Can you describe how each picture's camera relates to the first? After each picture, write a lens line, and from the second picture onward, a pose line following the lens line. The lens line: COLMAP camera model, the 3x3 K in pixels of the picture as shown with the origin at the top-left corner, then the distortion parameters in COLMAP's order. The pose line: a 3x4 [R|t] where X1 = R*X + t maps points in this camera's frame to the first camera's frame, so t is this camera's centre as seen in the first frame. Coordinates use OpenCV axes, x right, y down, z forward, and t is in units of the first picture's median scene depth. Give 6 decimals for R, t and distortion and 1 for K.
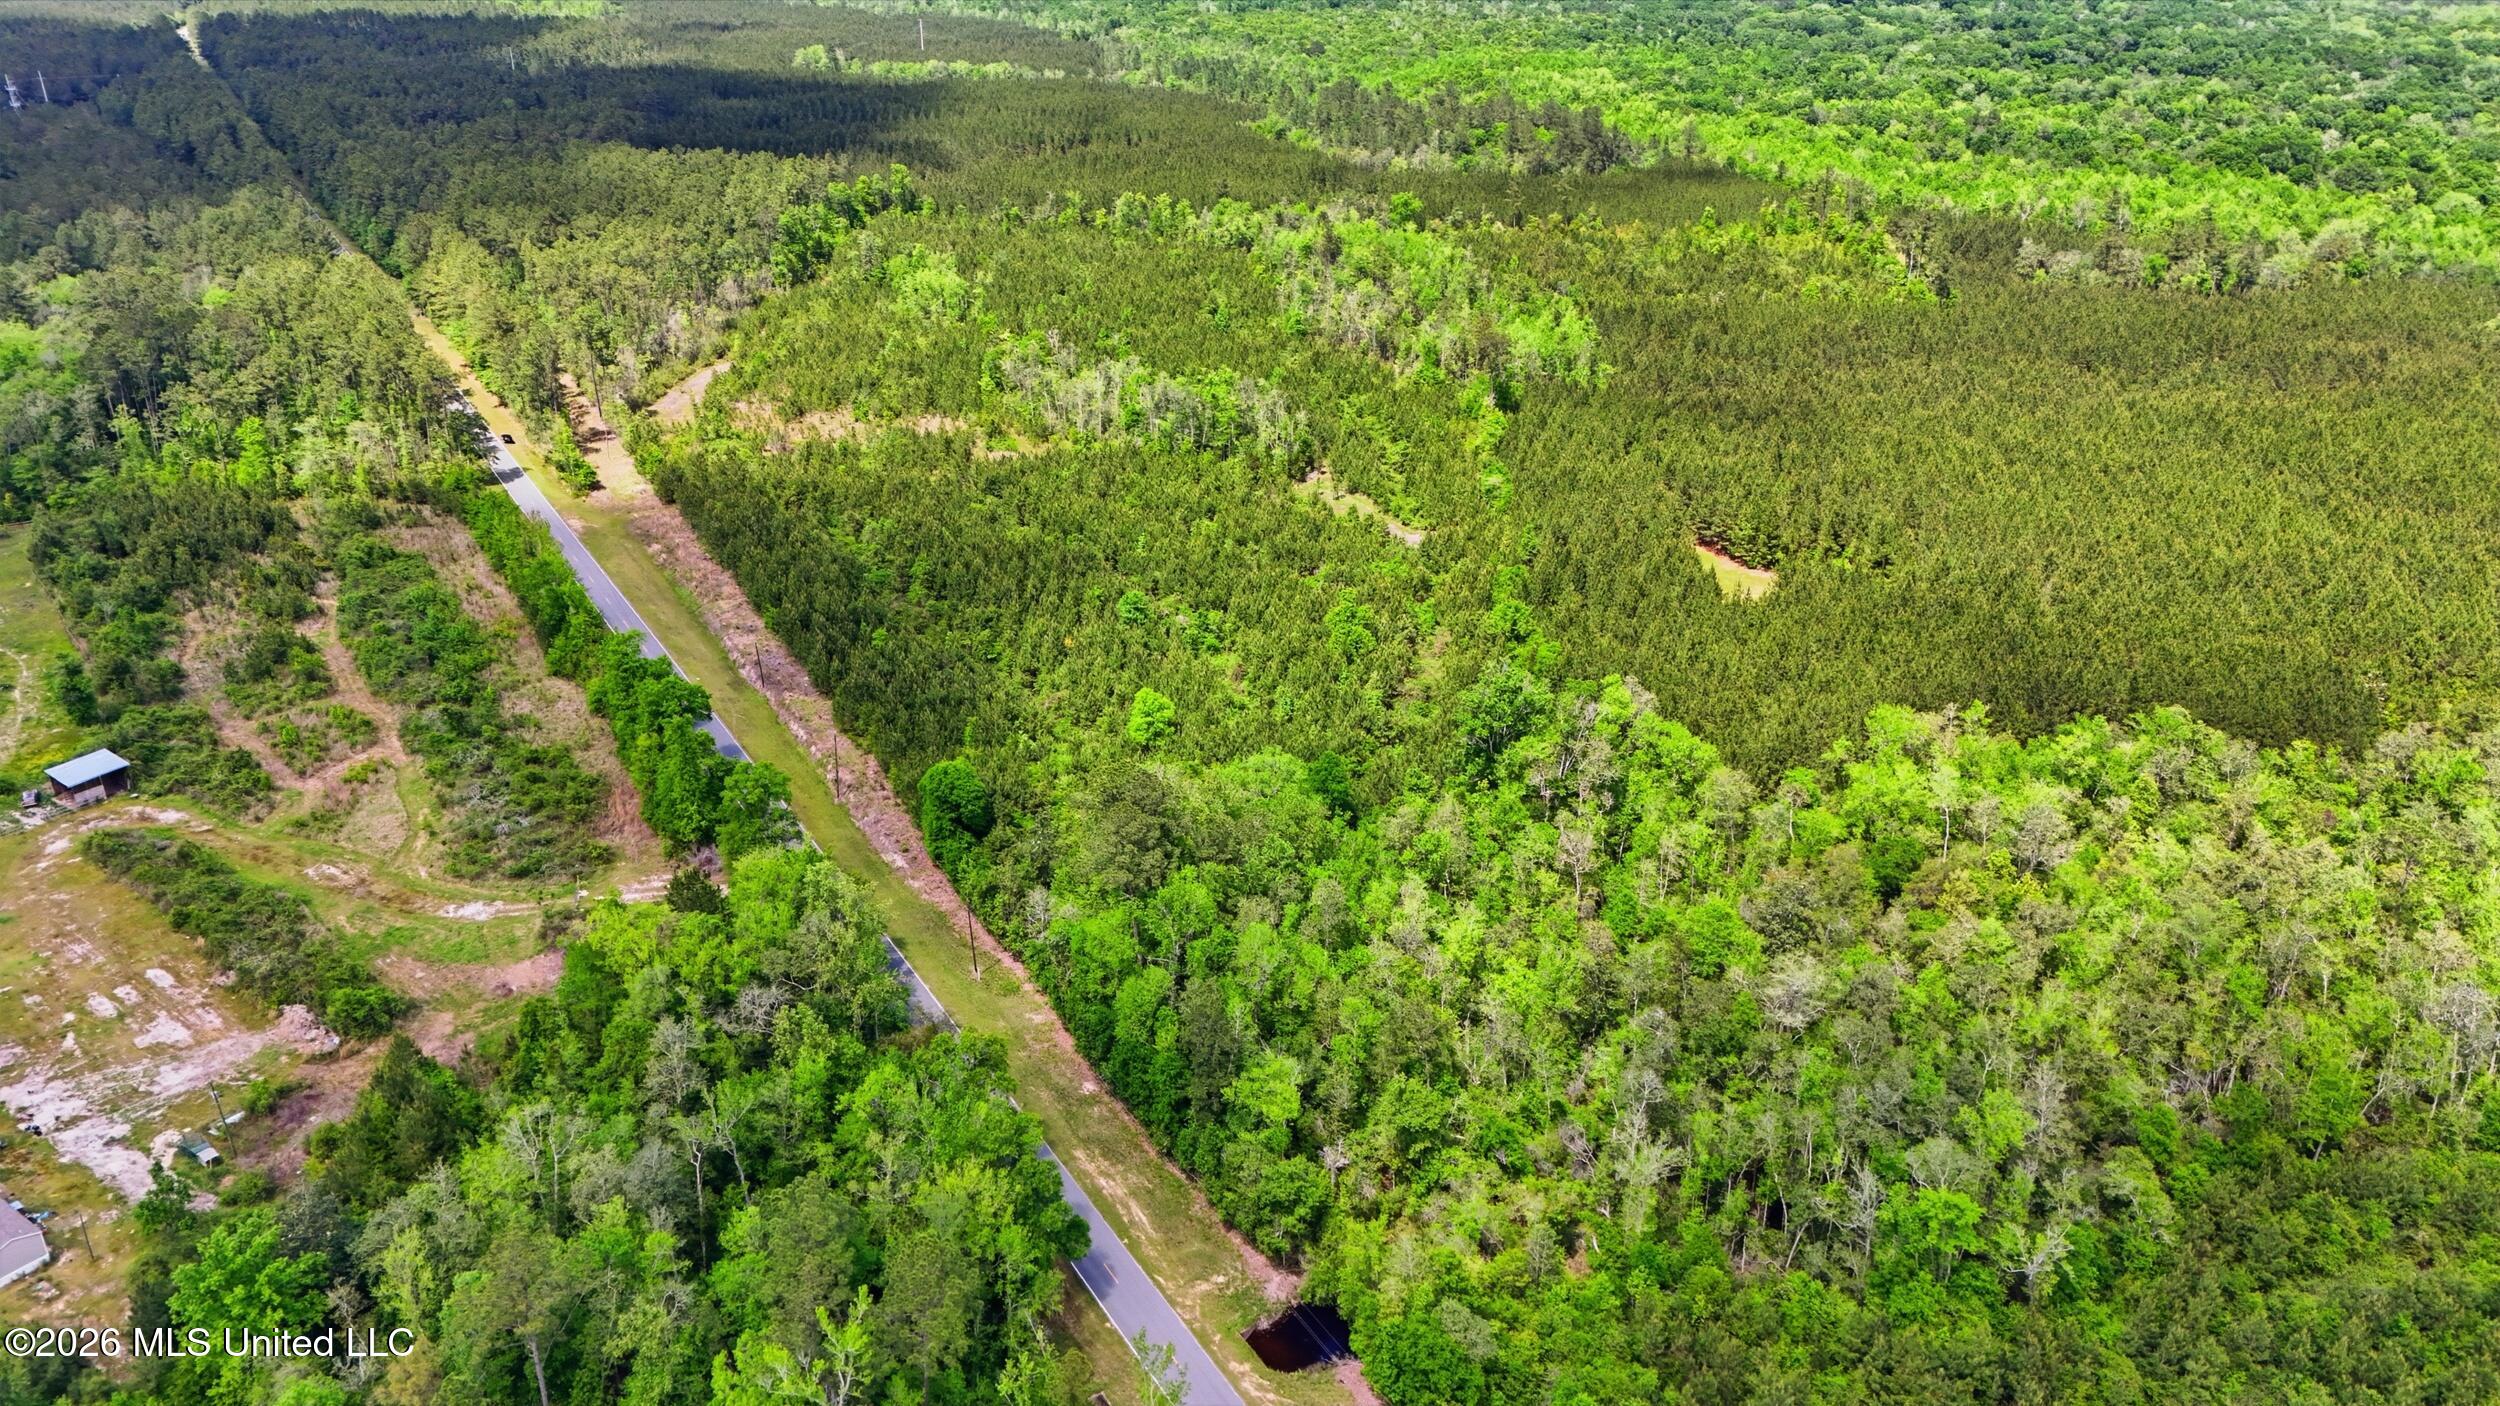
lens RADIAL K [[1831.1, 0, 1246.6], [0, 1831.1, 722.6], [0, 0, 1]] dist [0.080973, -0.076886]
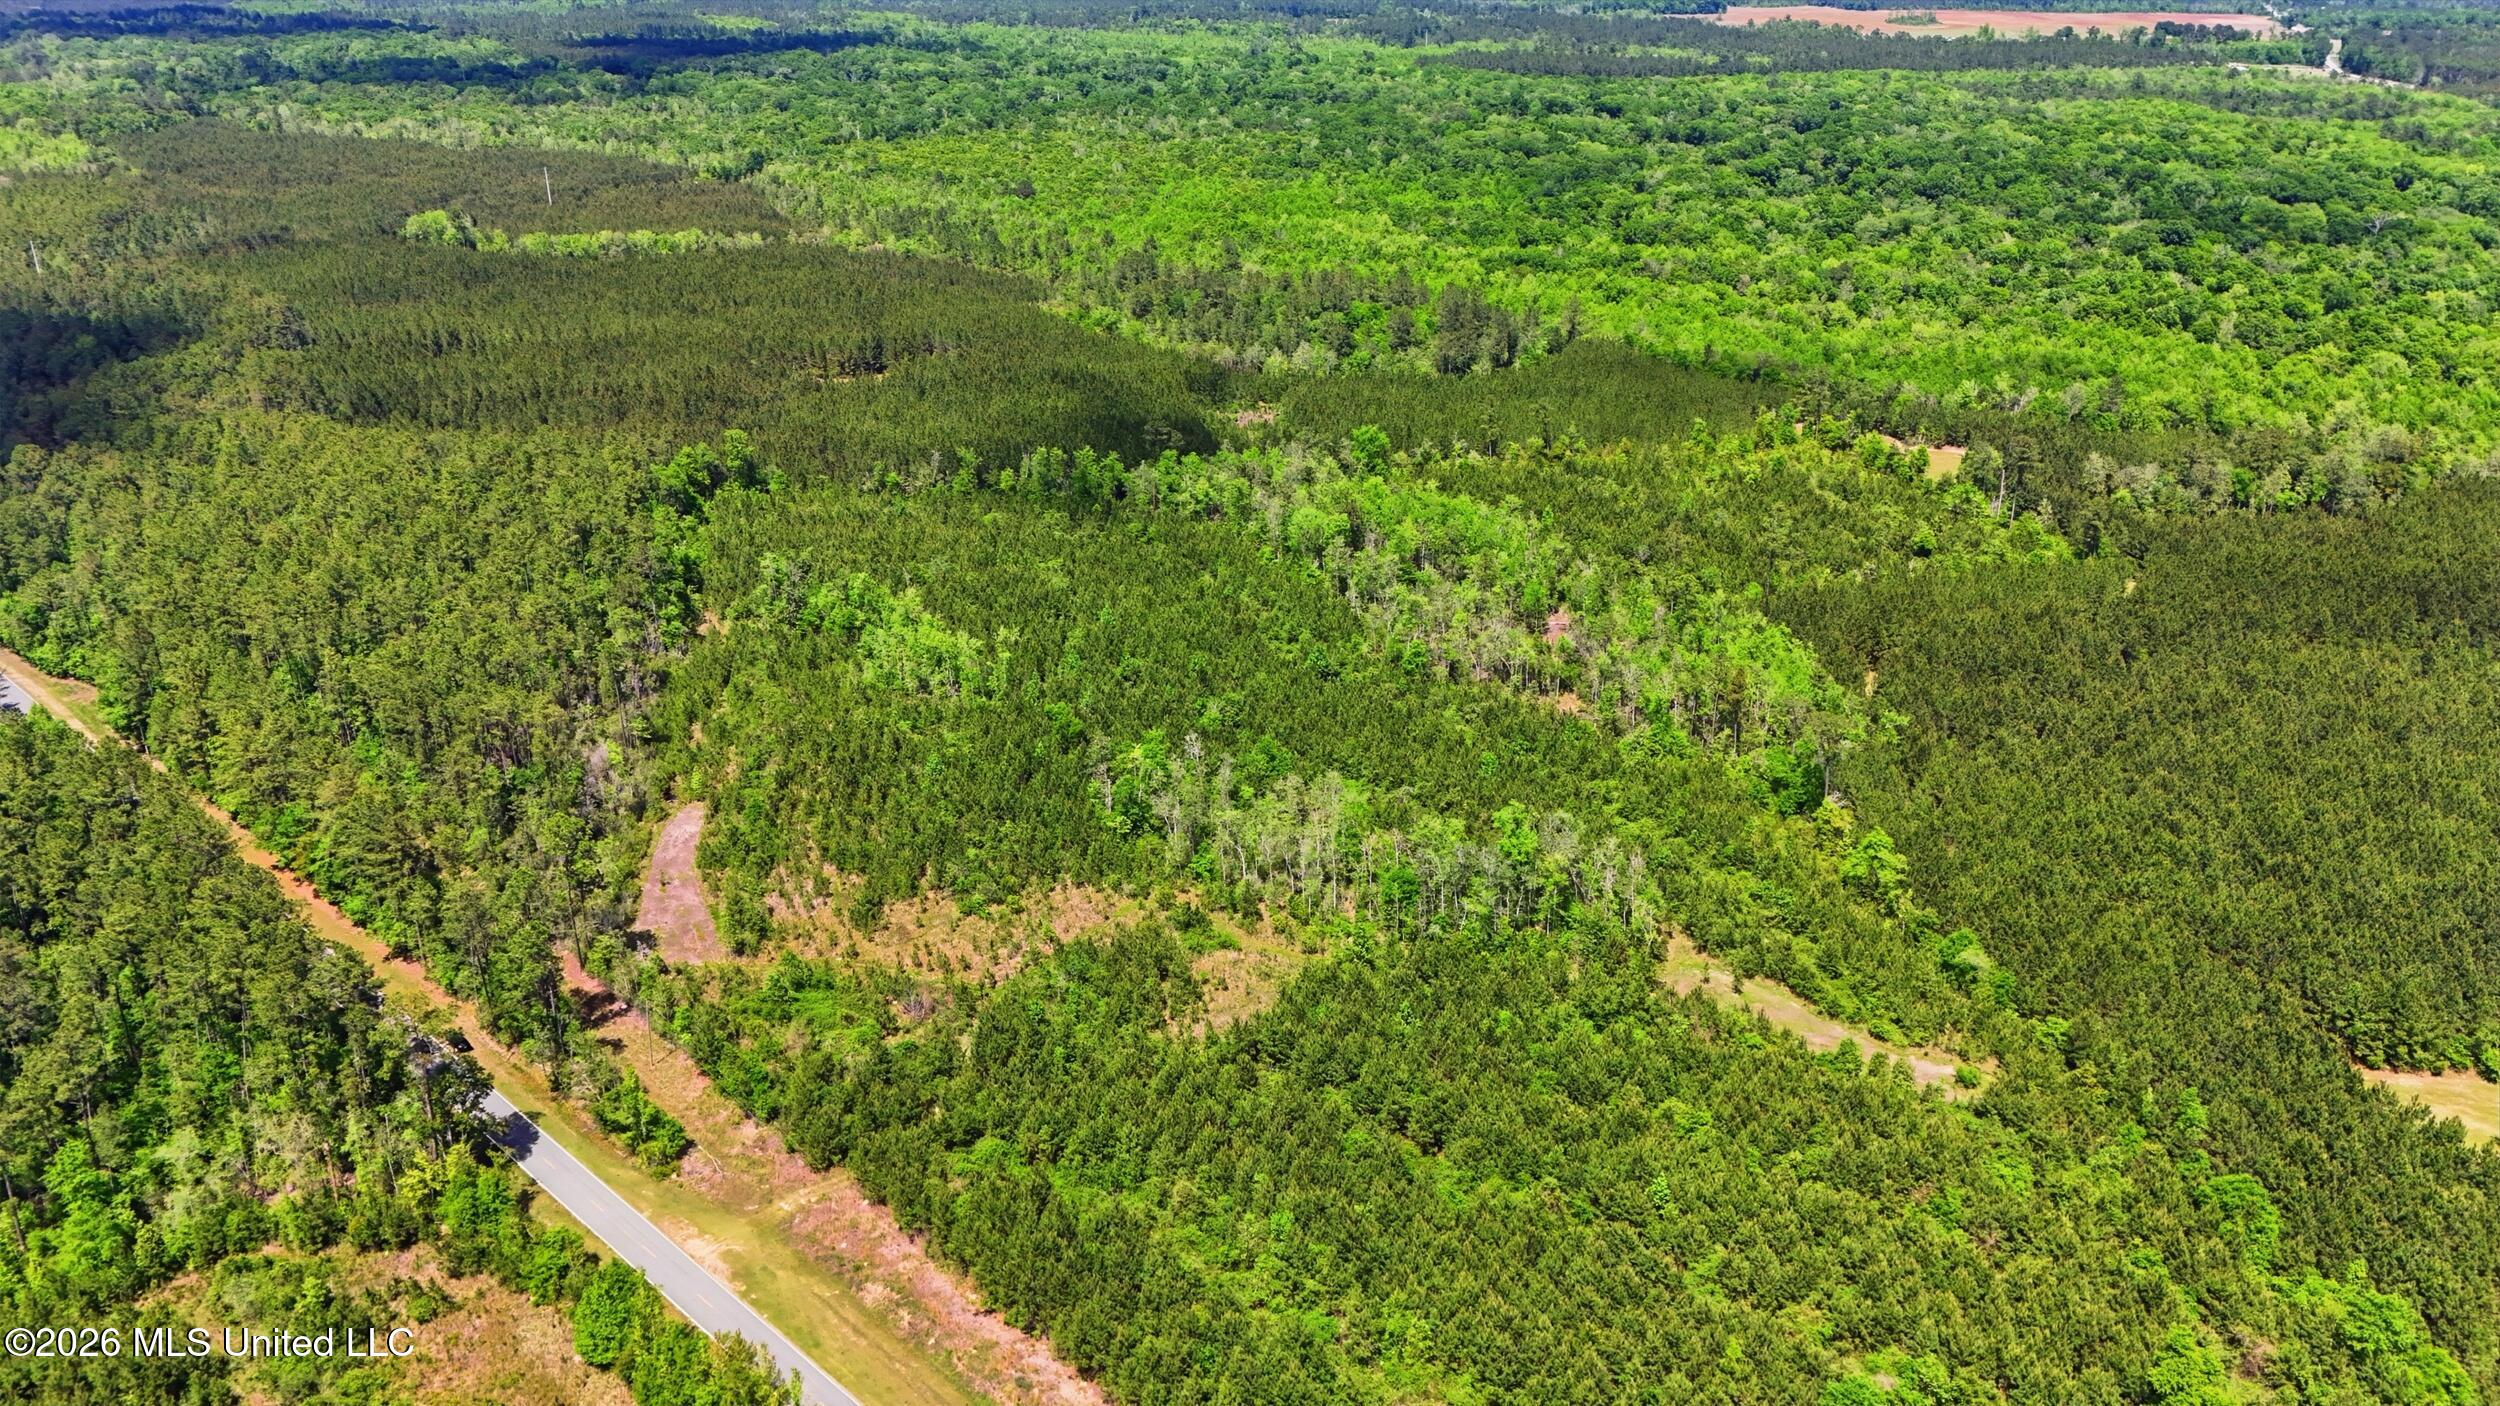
lens RADIAL K [[1831.1, 0, 1246.6], [0, 1831.1, 722.6], [0, 0, 1]] dist [0.080973, -0.076886]
pose [[0.962864, -0.108650, 0.247161, -0.349505], [0.115126, 0.993280, -0.011861, -0.275451], [-0.244211, 0.039876, 0.968902, 0.382266]]
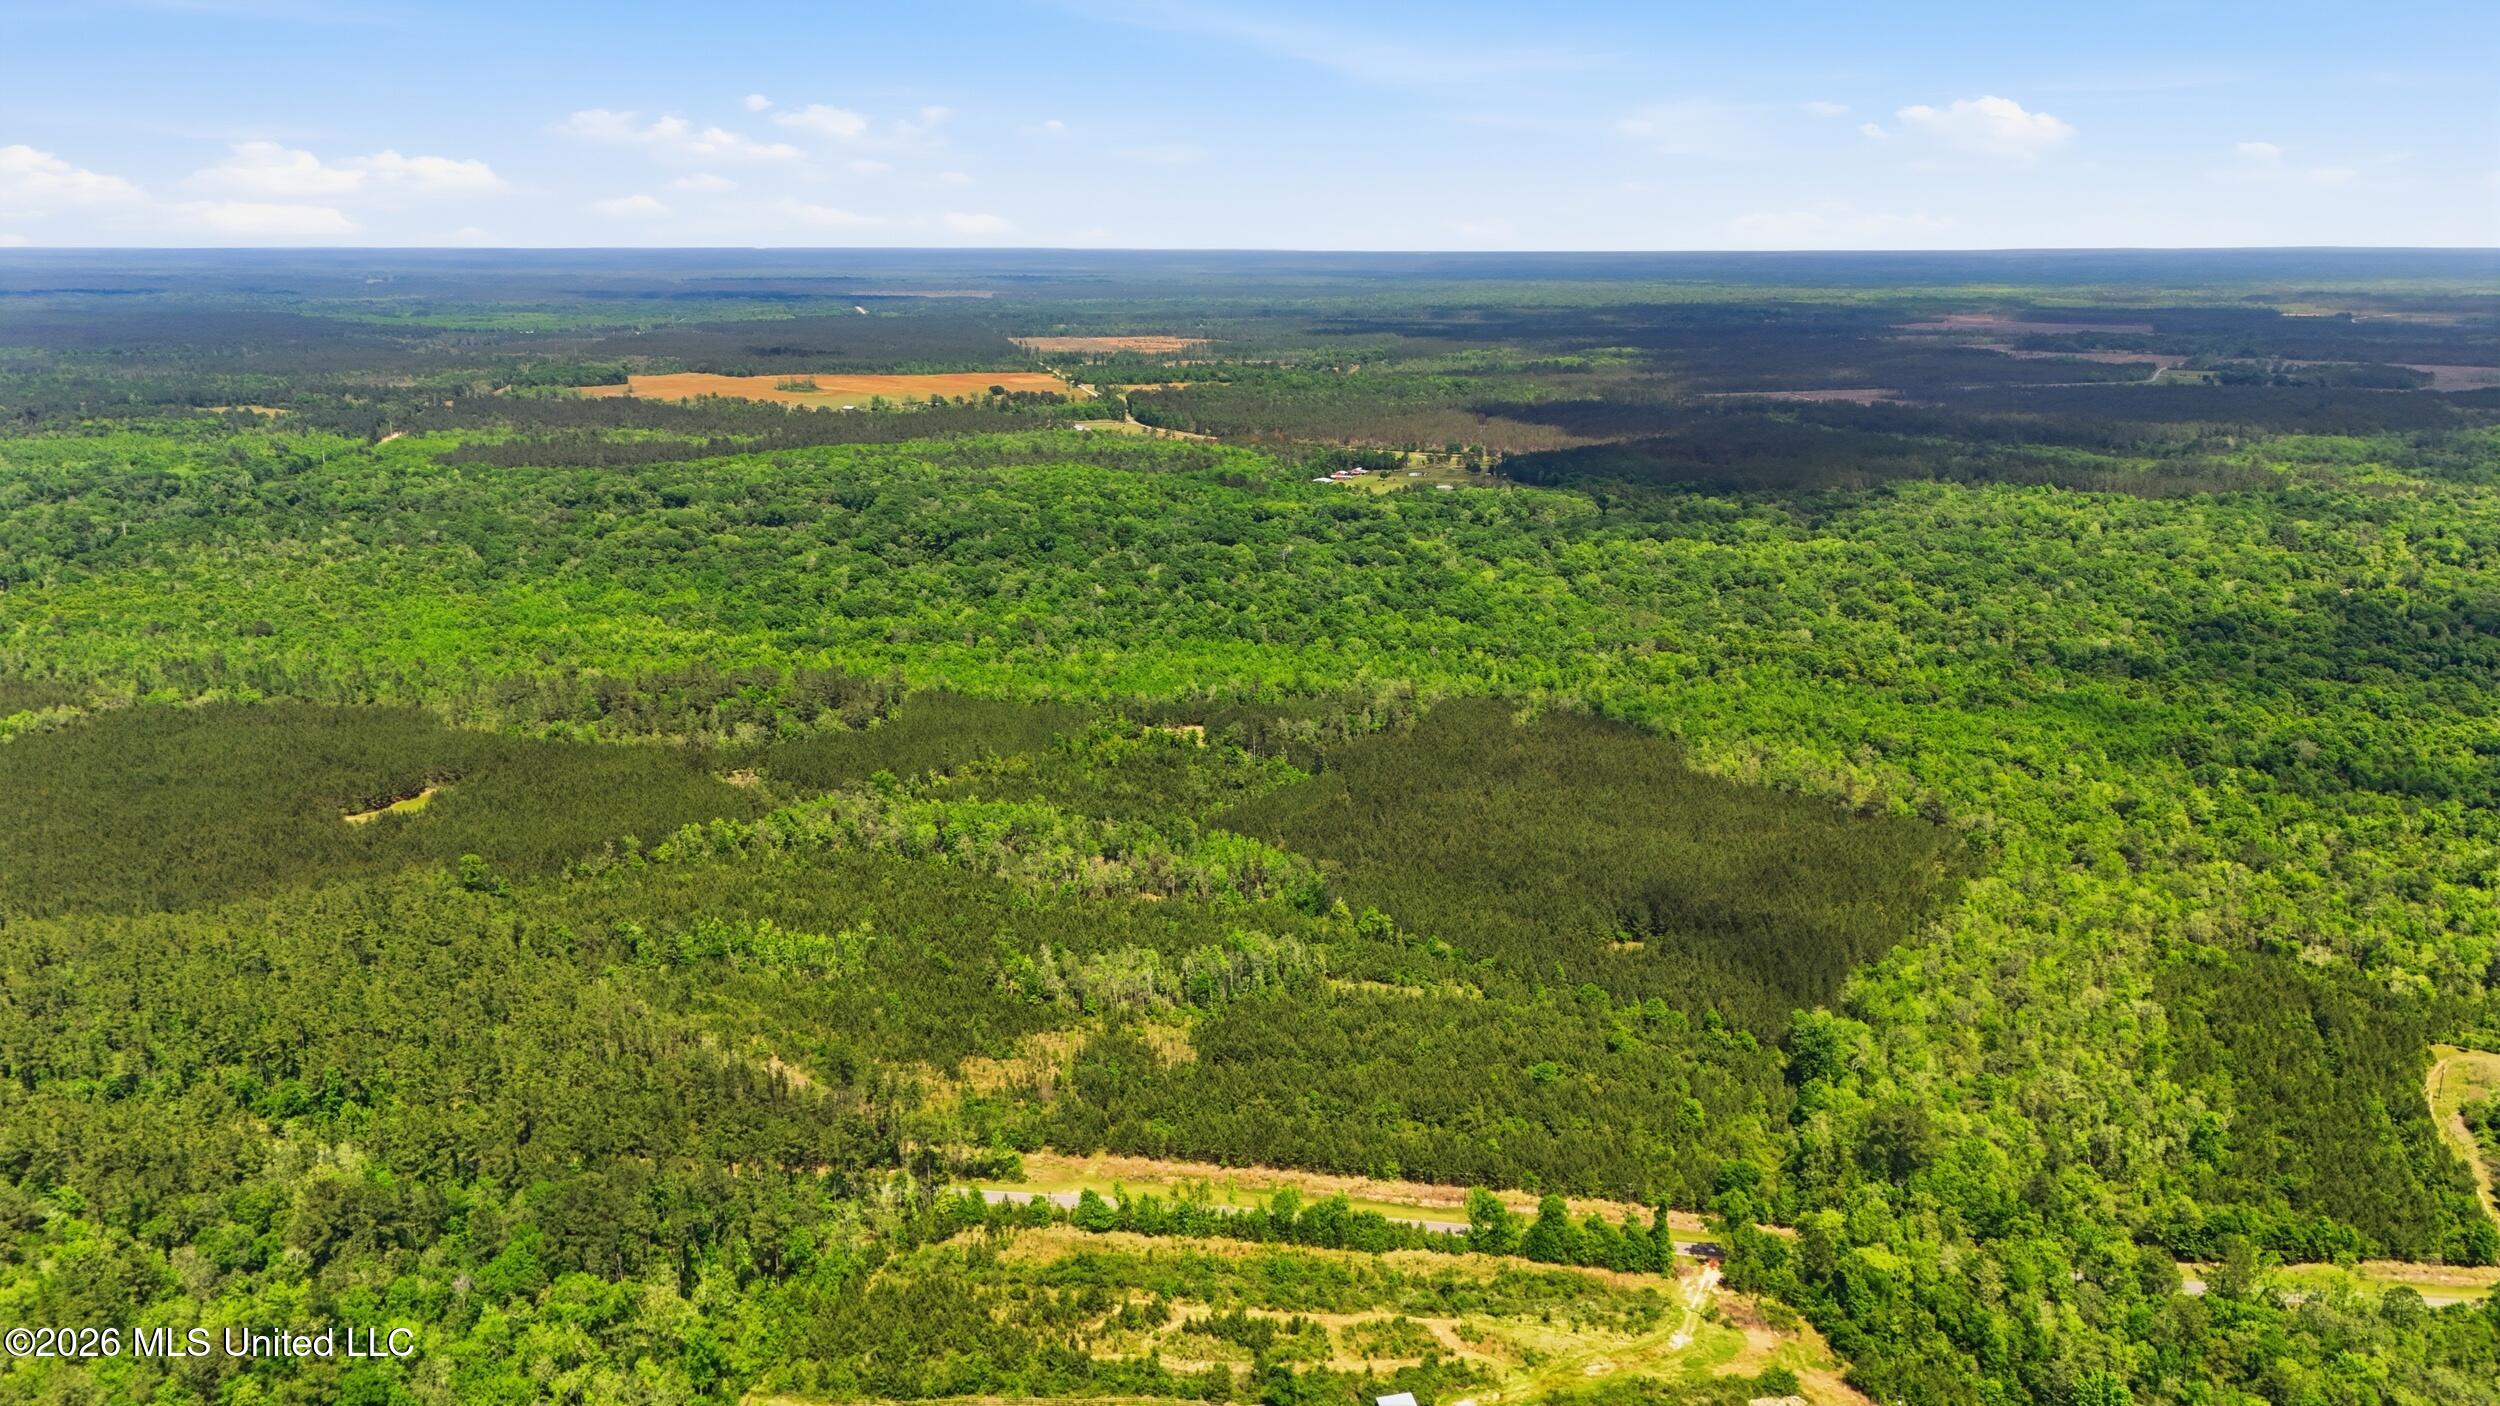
lens RADIAL K [[1831.1, 0, 1246.6], [0, 1831.1, 722.6], [0, 0, 1]] dist [0.080973, -0.076886]
pose [[0.617198, -0.204228, 0.759840, -1.299974], [0.340069, 0.940105, -0.023550, -0.376020], [-0.709520, 0.272933, 0.649683, -0.001776]]
